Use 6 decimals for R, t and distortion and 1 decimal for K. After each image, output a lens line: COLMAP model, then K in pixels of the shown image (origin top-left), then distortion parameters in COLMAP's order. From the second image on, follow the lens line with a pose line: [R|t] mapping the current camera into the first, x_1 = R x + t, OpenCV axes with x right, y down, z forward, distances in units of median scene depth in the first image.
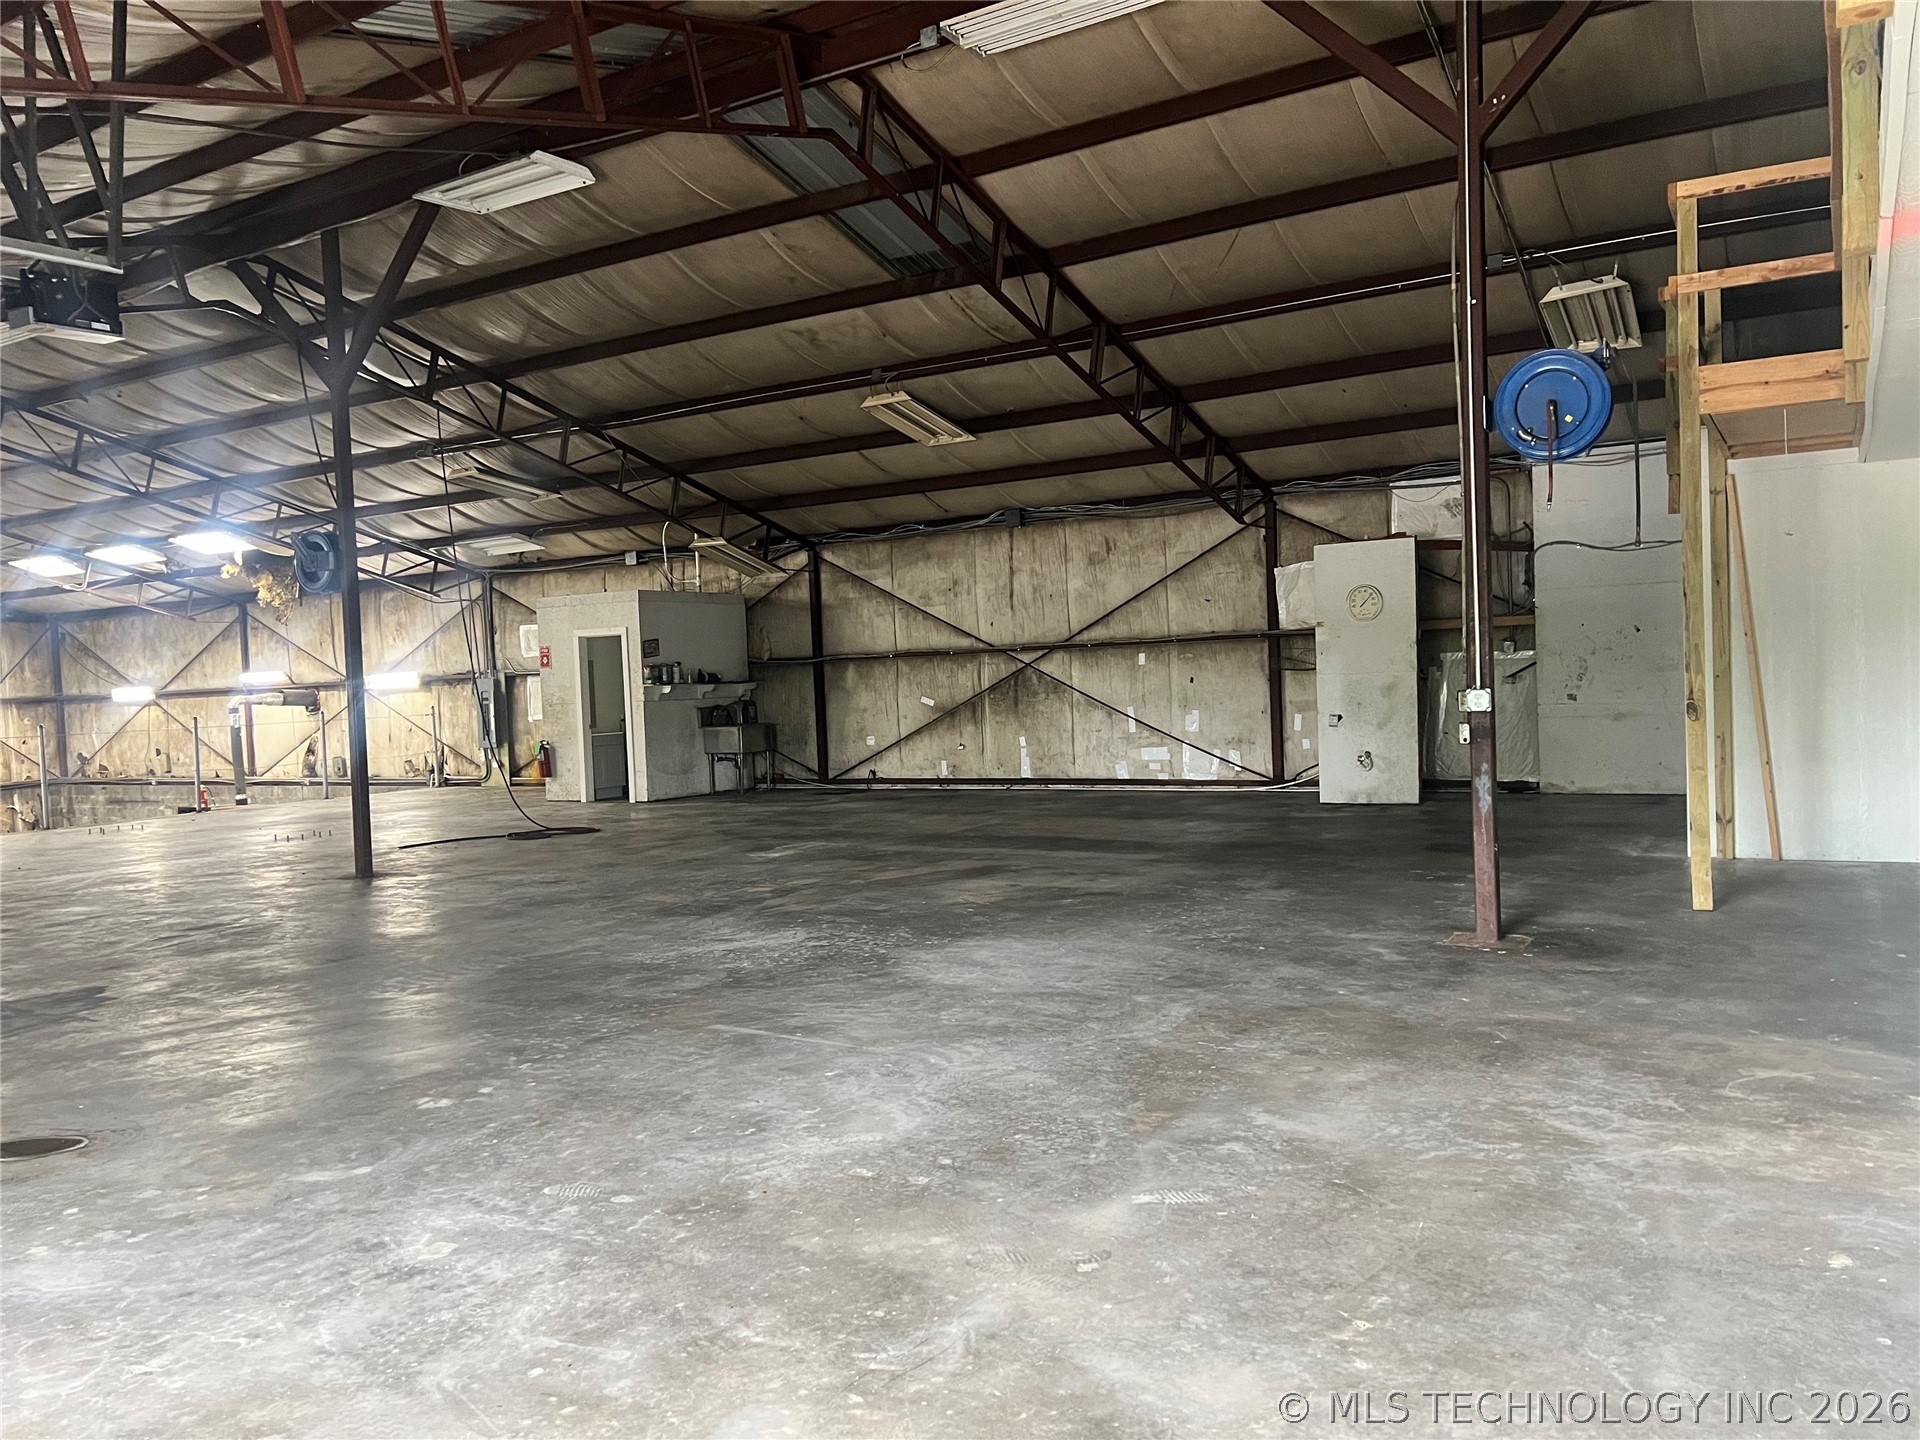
lens RADIAL K [[1442.1, 0, 953.0], [0, 1442.1, 731.0], [0, 0, 1]] dist [0.059964, -0.057371]
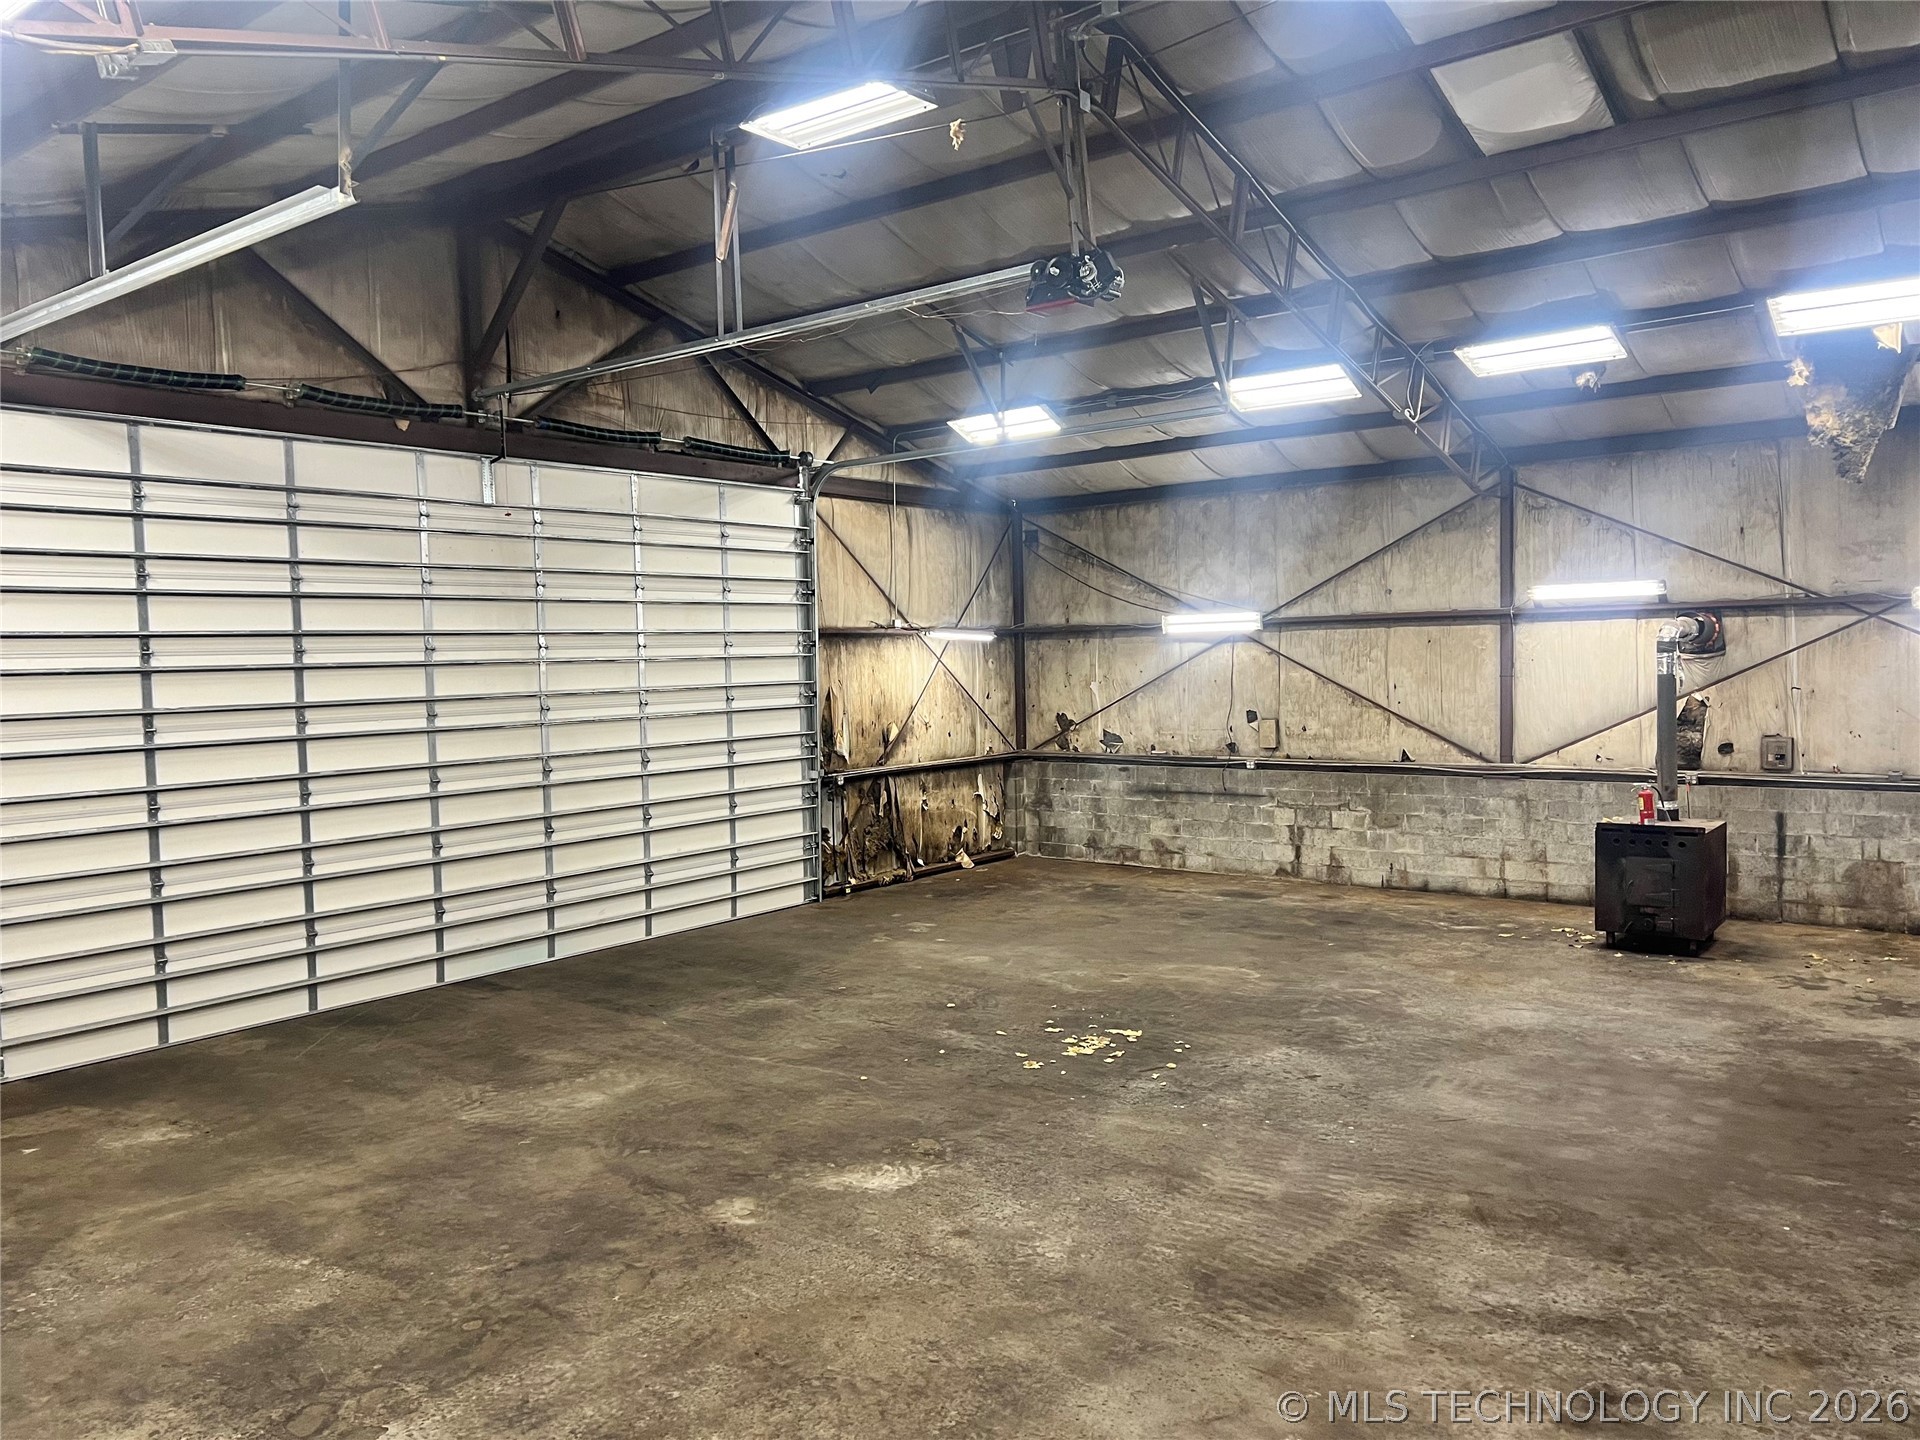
lens RADIAL K [[1442.1, 0, 955.6], [0, 1442.1, 716.9], [0, 0, 1]] dist [0.059964, -0.057371]
pose [[0.992789, 0.025400, -0.117151, -0.917409], [-0.024303, 0.999646, 0.010783, 0.017183], [0.117384, -0.007859, 0.993056, 0.571703]]
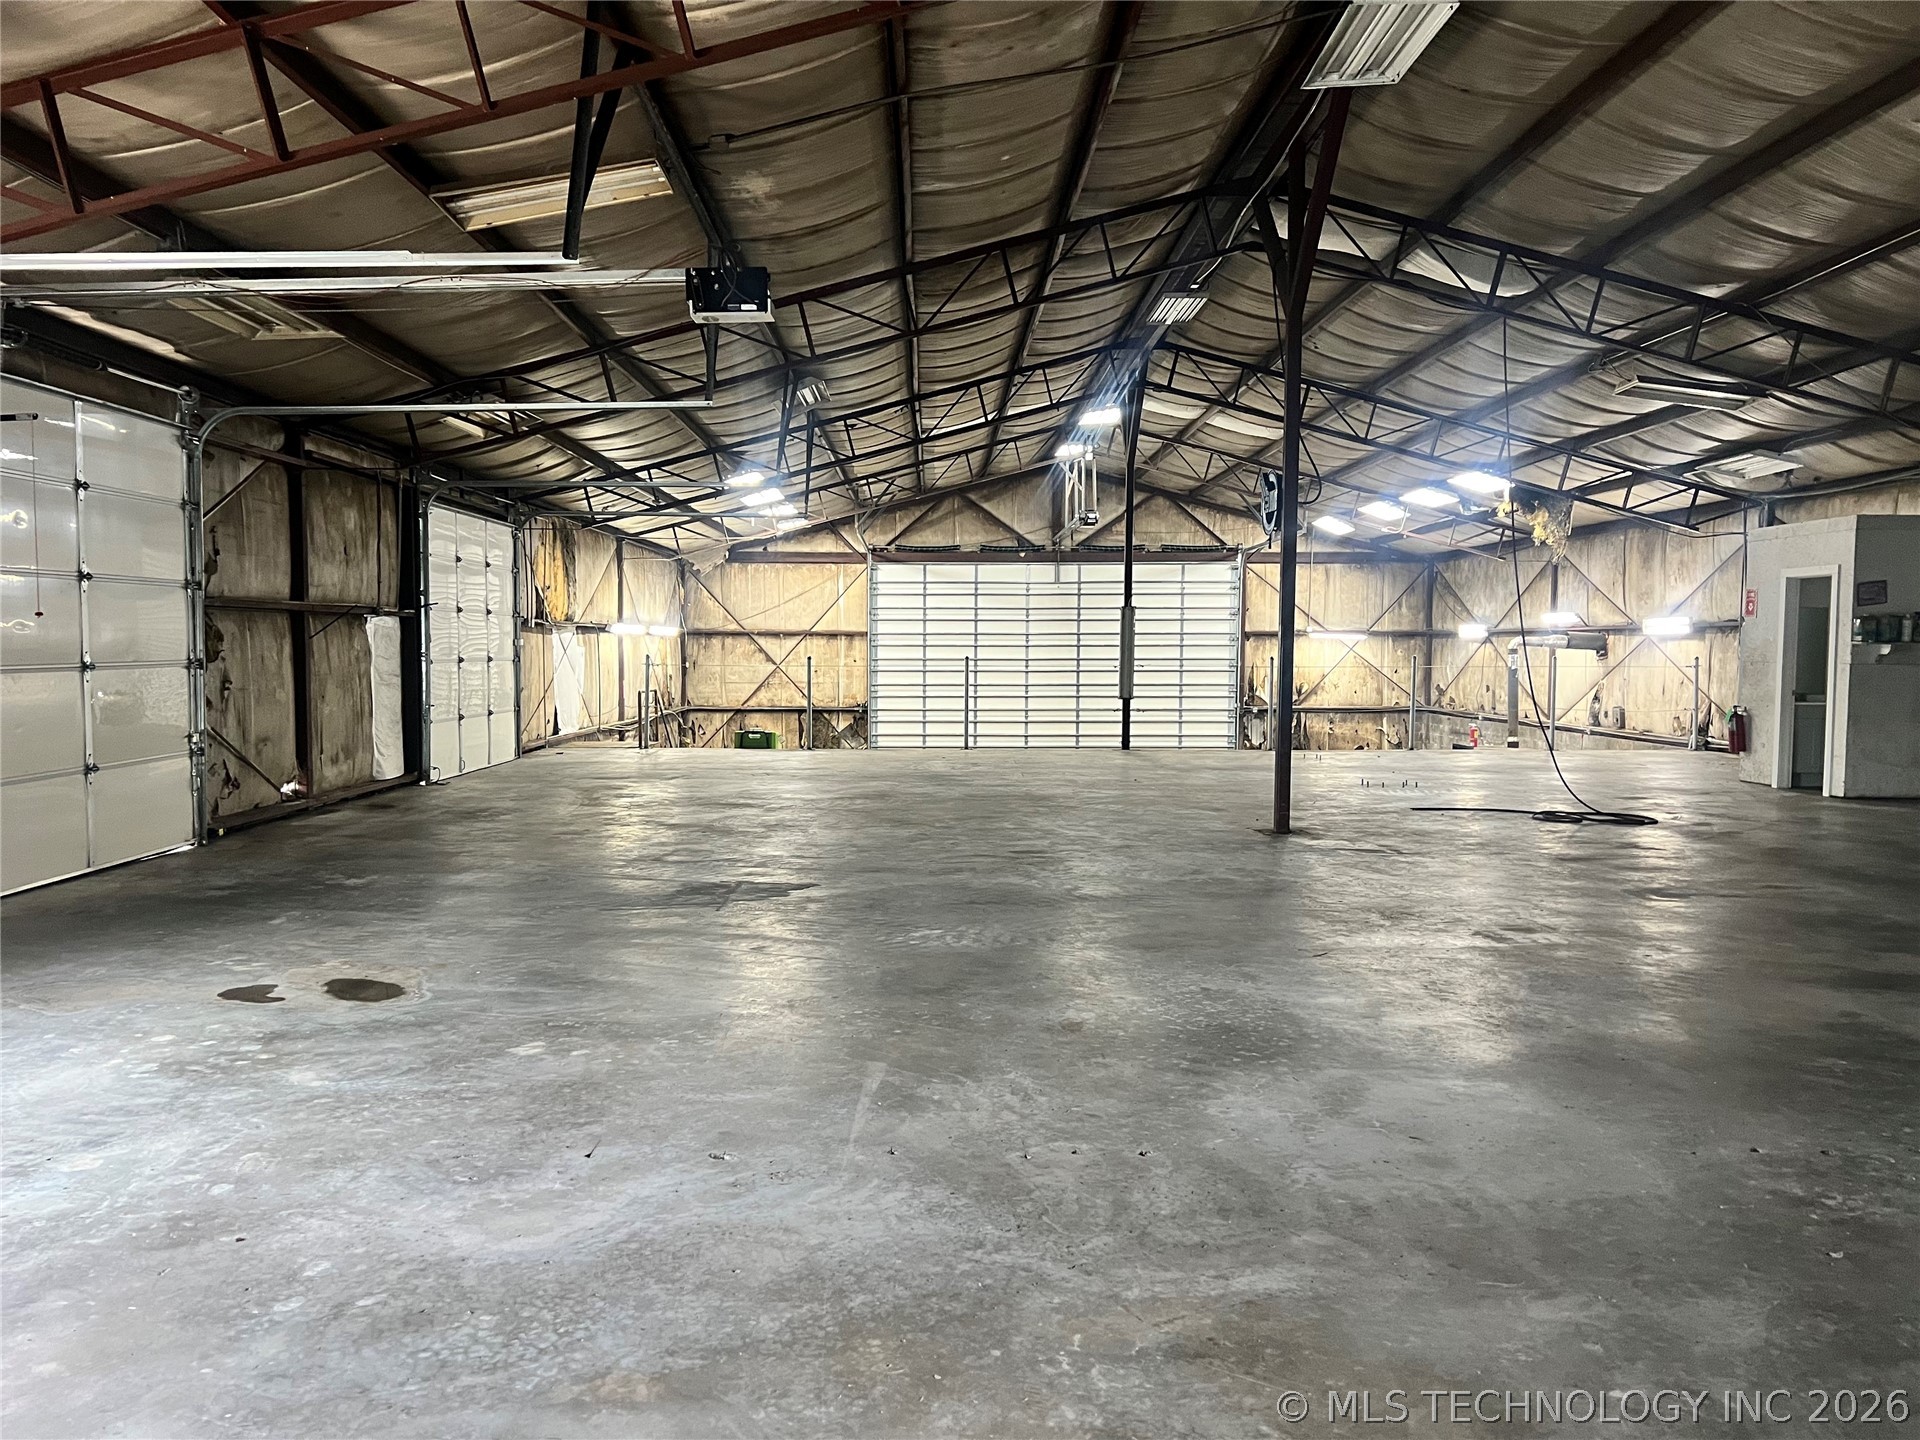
lens RADIAL K [[1442.1, 0, 942.8], [0, 1442.1, 731.4], [0, 0, 1]] dist [0.059964, -0.057371]
pose [[0.529810, 0.094004, -0.842891, 0.180607], [-0.056506, 0.995543, 0.075511, -0.016756], [0.846232, 0.007622, 0.532760, 0.200592]]
